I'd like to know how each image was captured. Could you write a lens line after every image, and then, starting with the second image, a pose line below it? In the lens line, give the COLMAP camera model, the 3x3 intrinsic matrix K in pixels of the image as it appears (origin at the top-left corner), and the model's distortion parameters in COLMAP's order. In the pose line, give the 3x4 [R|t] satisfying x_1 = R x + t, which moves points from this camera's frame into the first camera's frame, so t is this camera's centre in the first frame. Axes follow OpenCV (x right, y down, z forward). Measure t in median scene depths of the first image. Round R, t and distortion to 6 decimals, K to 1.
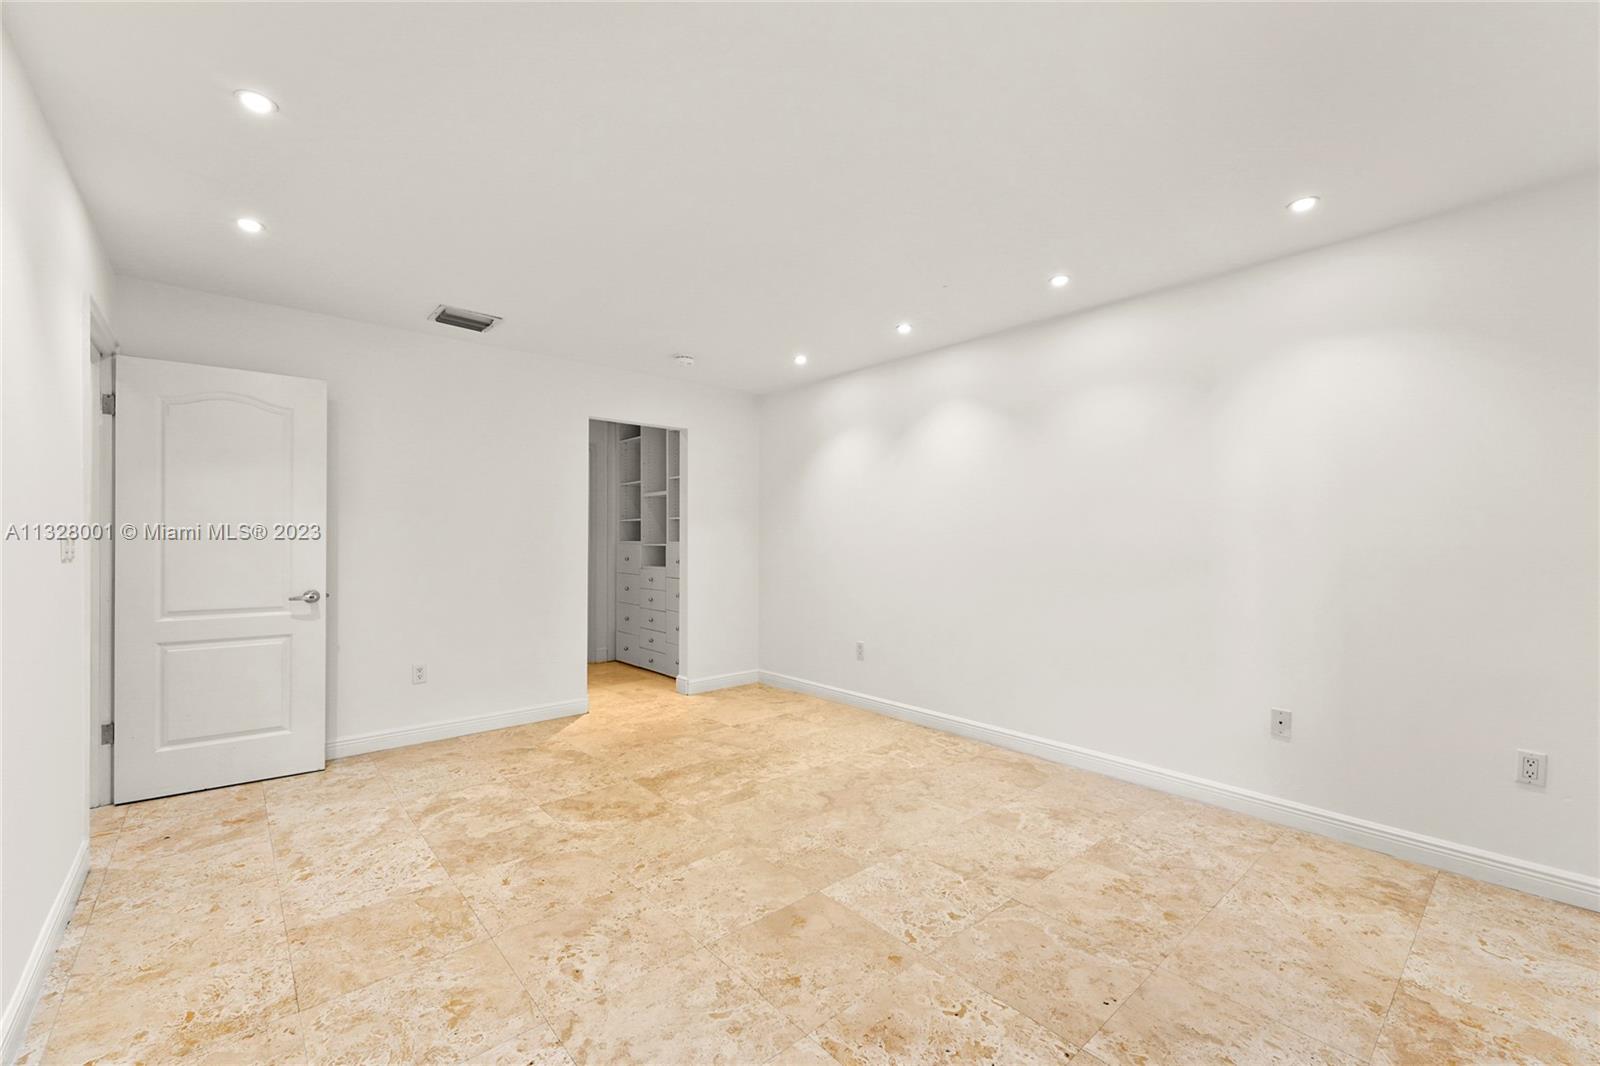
lens RADIAL K [[637.7, 0, 794.8], [0, 637.7, 534.3], [0, 0, 1]] dist [0.000549, -0.000329]
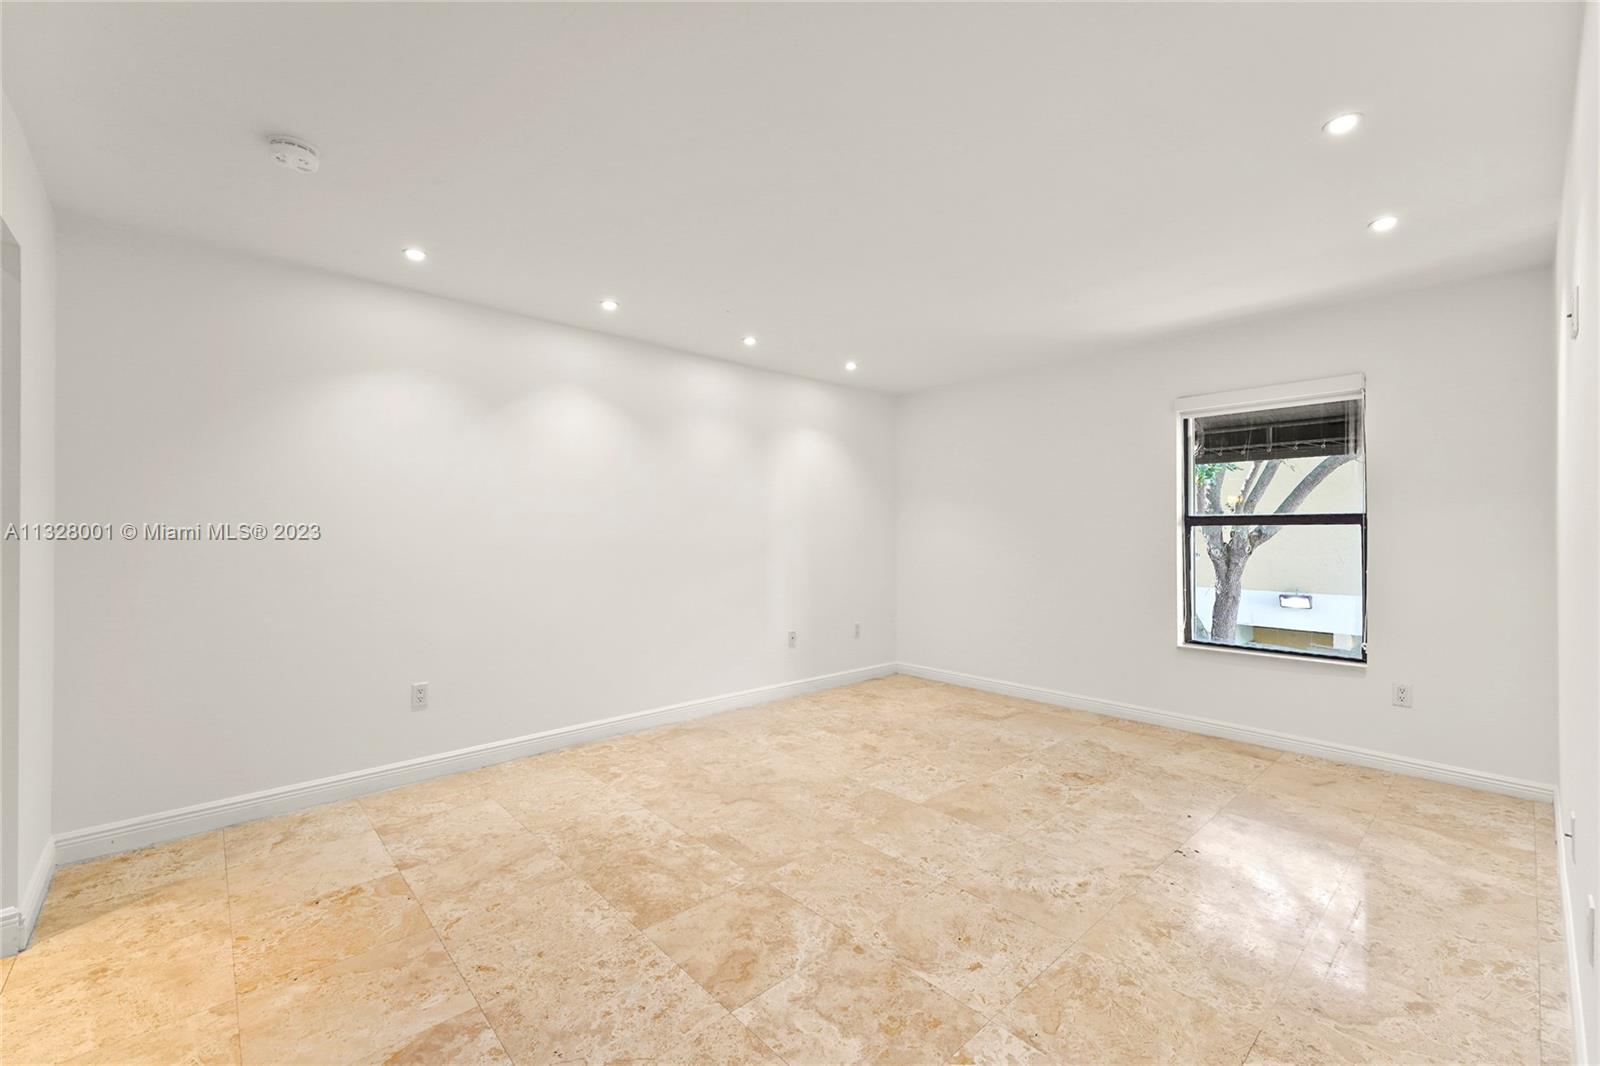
lens RADIAL K [[637.7, 0, 794.8], [0, 637.7, 534.3], [0, 0, 1]] dist [0.000549, -0.000329]
pose [[0.019292, -0.007193, 0.999788, -0.995336], [0.001079, 0.999974, 0.007174, -0.005074], [-0.999813, 0.000940, 0.019299, 0.958772]]
